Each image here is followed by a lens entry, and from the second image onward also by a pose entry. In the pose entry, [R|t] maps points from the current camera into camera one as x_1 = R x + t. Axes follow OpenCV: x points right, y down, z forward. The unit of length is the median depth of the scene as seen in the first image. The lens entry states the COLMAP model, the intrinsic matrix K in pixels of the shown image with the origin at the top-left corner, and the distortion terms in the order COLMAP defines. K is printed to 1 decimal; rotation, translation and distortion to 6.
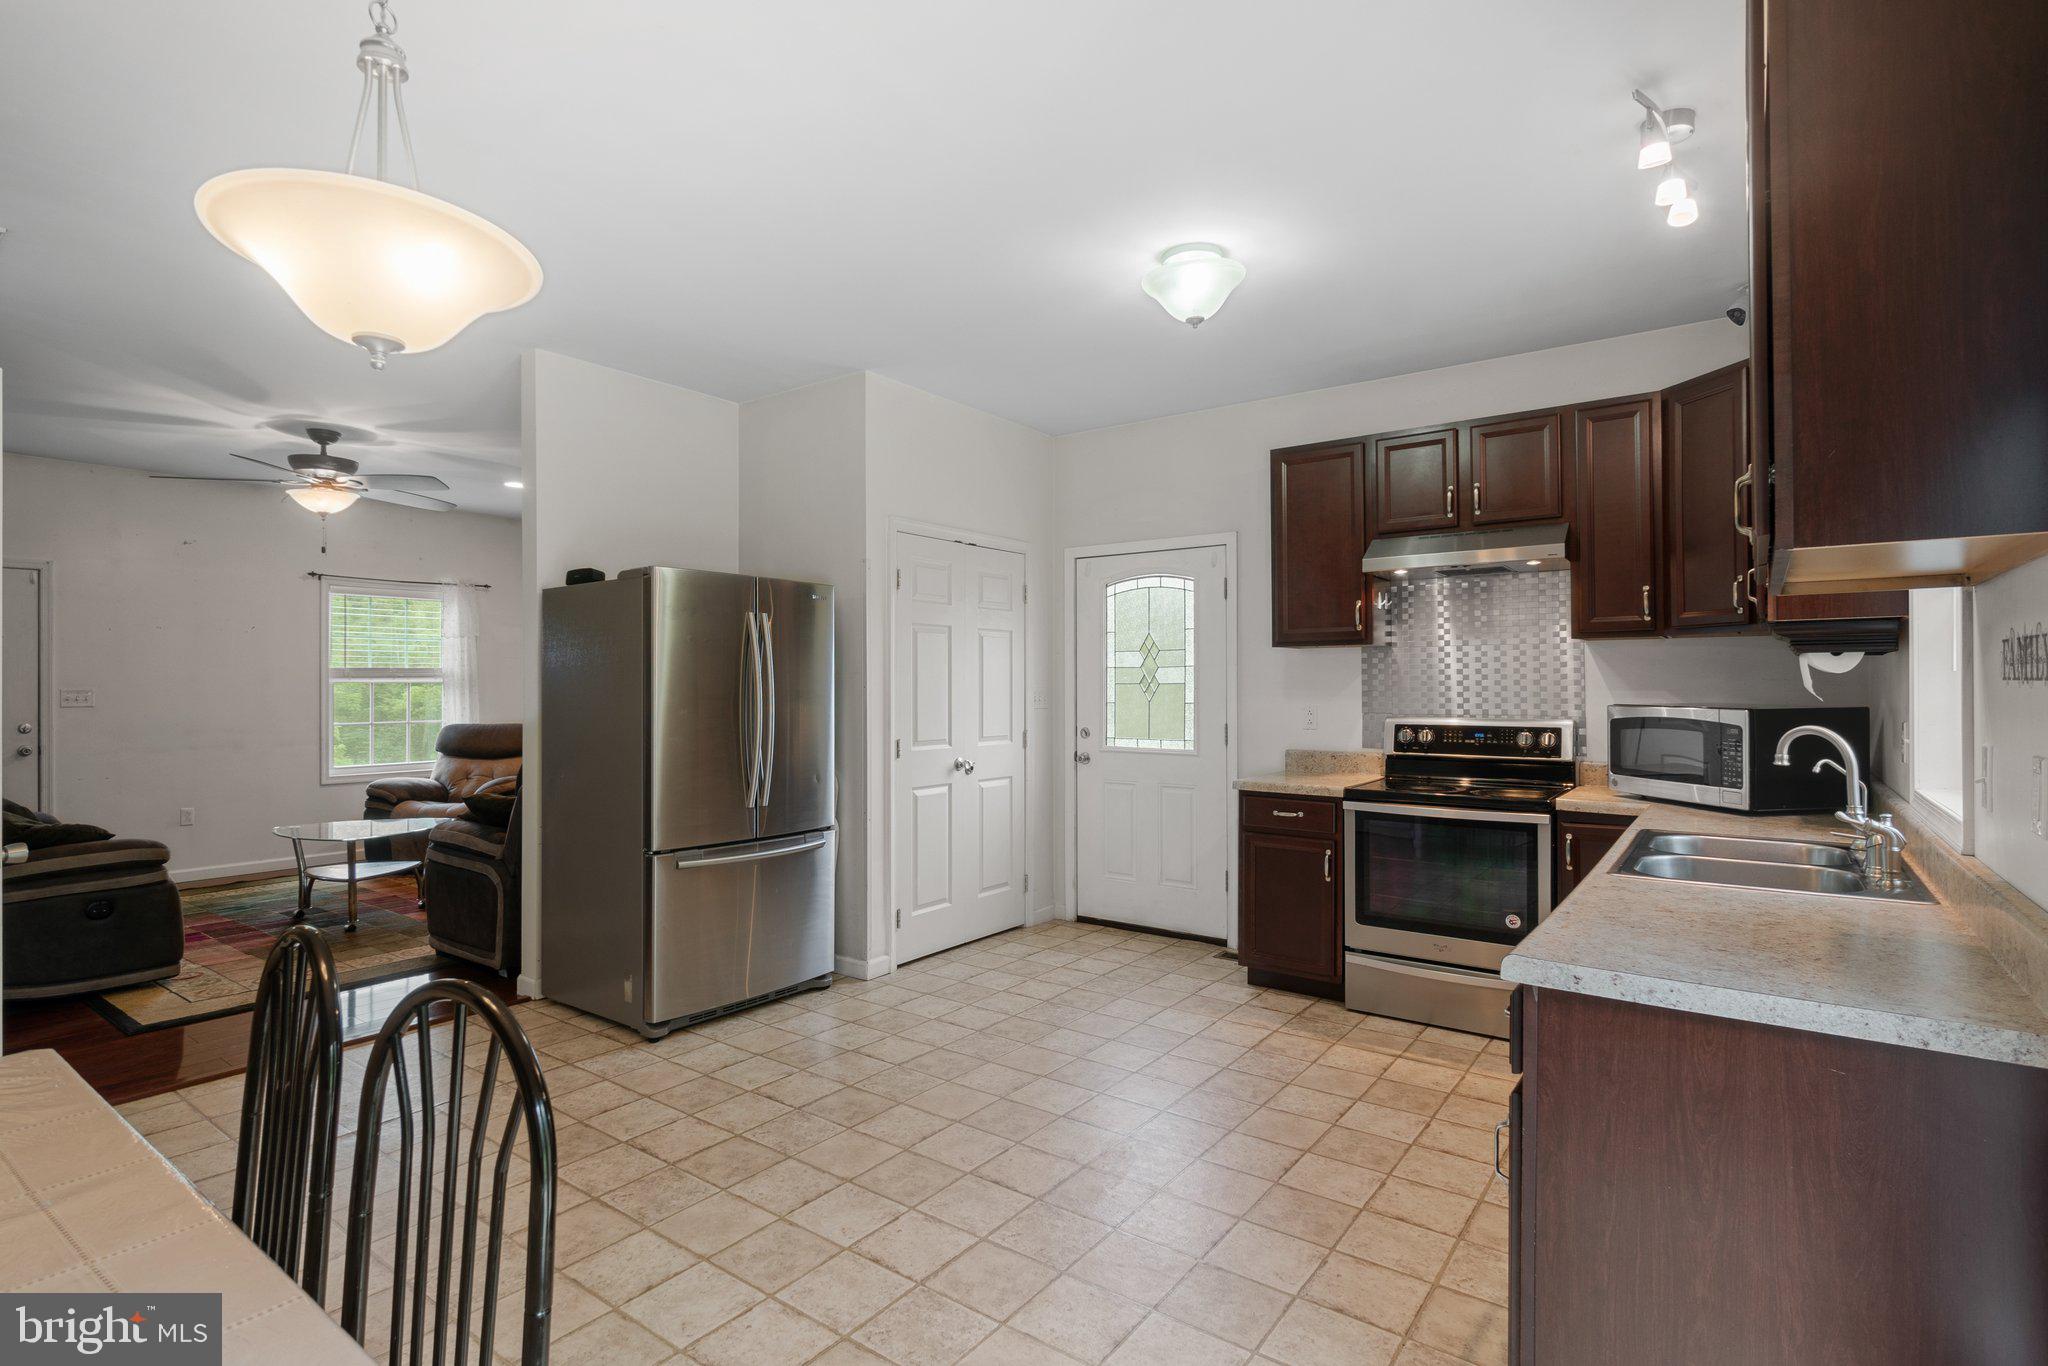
lens RADIAL K [[1008.9, 0, 1014.0], [0, 1008.9, 681.5], [0, 0, 1]] dist [-0.004230, -0.000724]
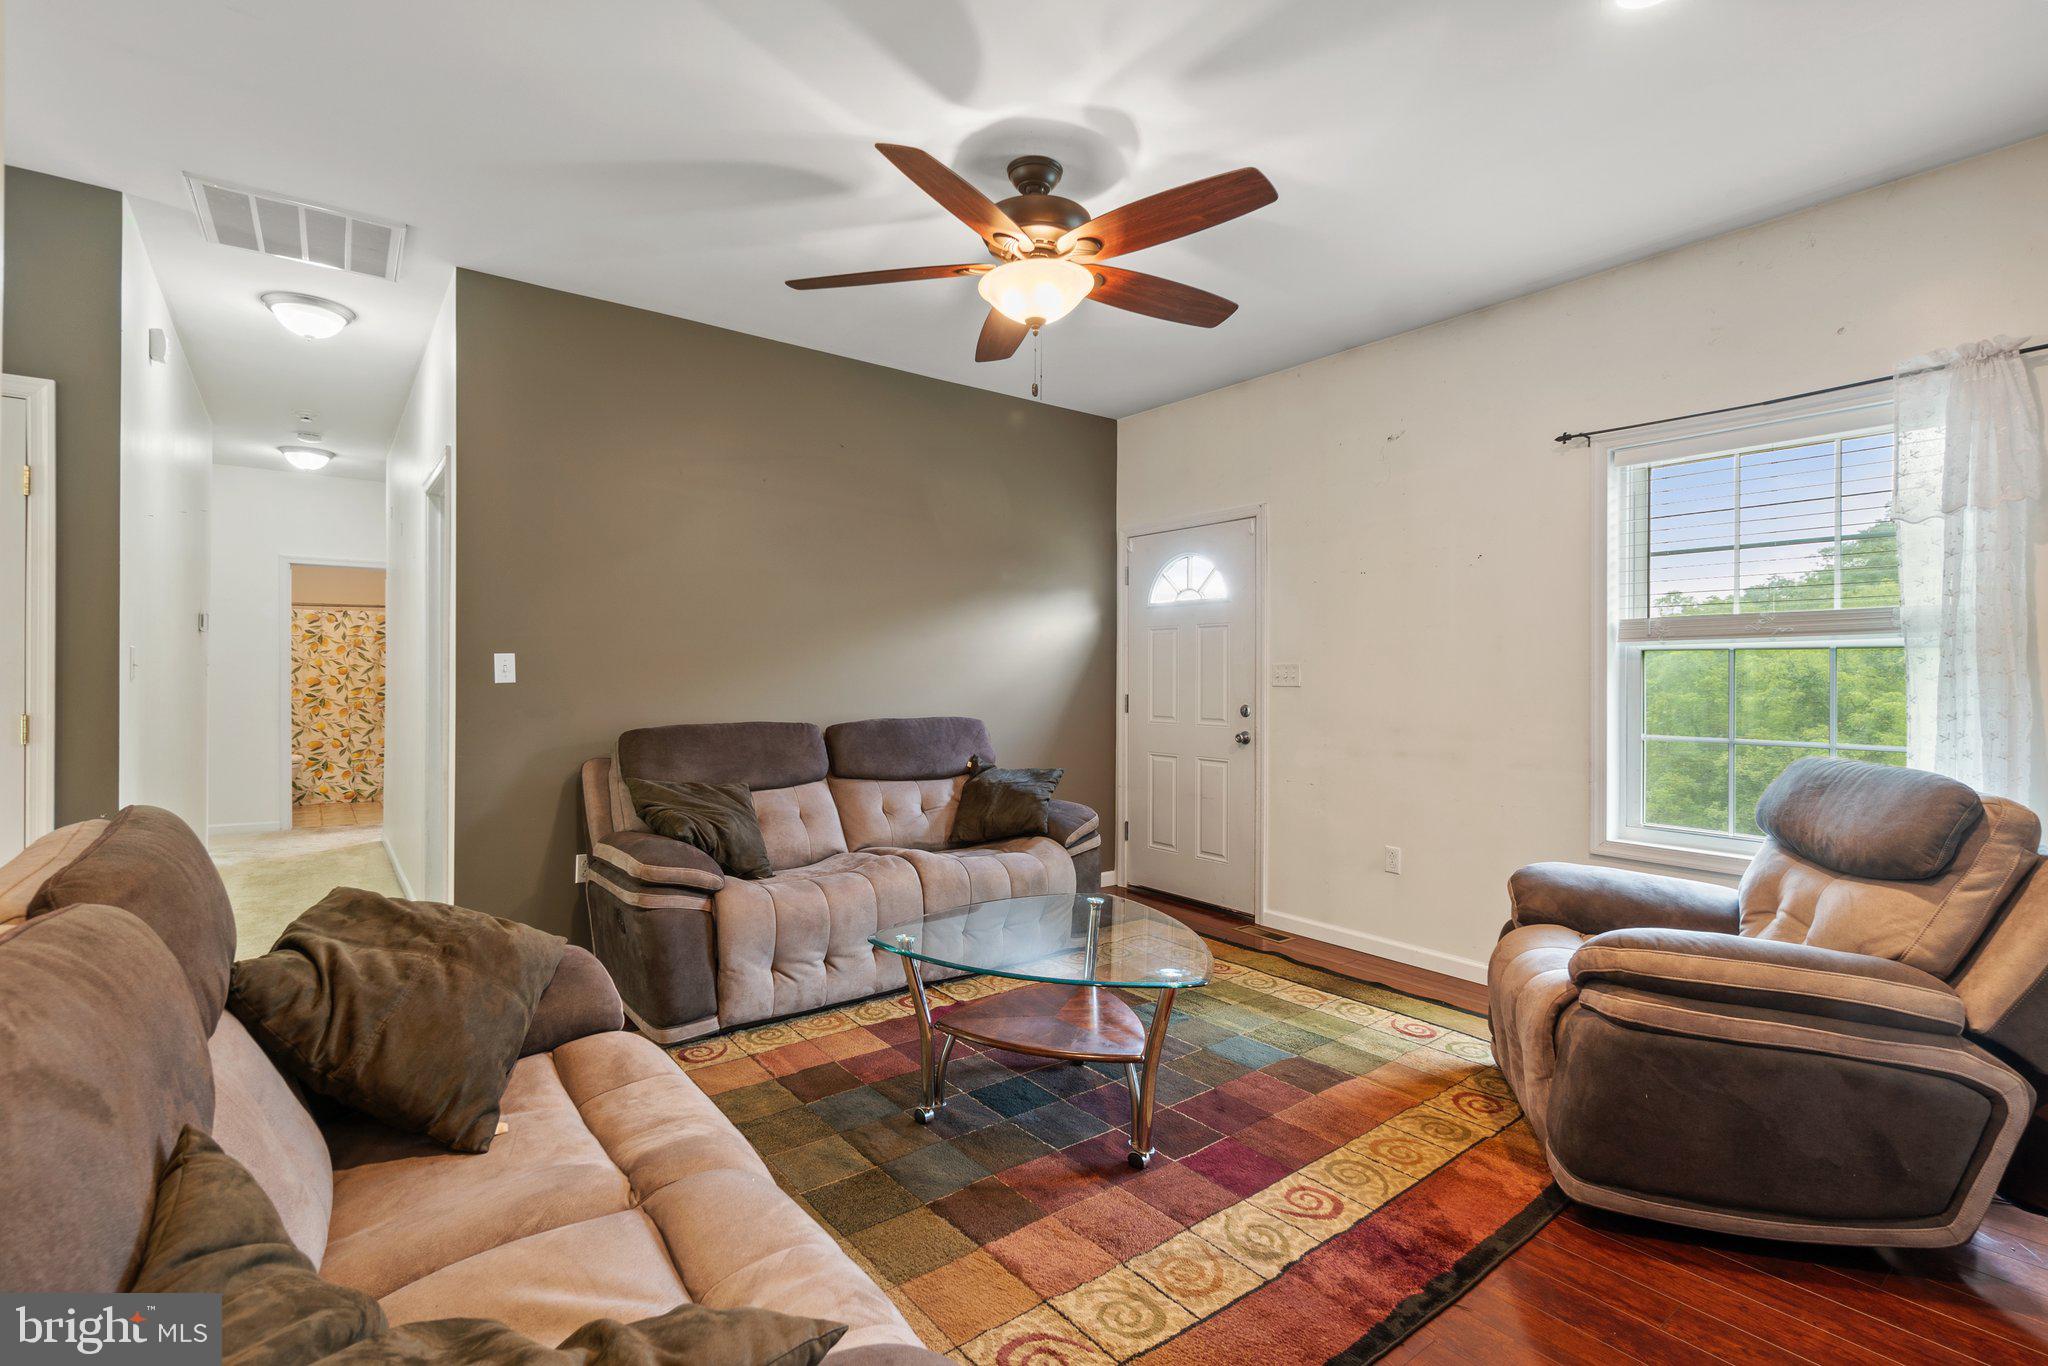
lens RADIAL K [[935.9, 0, 997.5], [0, 935.9, 675.5], [0, 0, 1]] dist [-0.001312, 0.000024]
pose [[-0.283720, -0.001110, -0.958906, -0.249116], [-0.005140, 0.999987, 0.000363, 0.024615], [0.958893, 0.005031, -0.283722, 1.368202]]
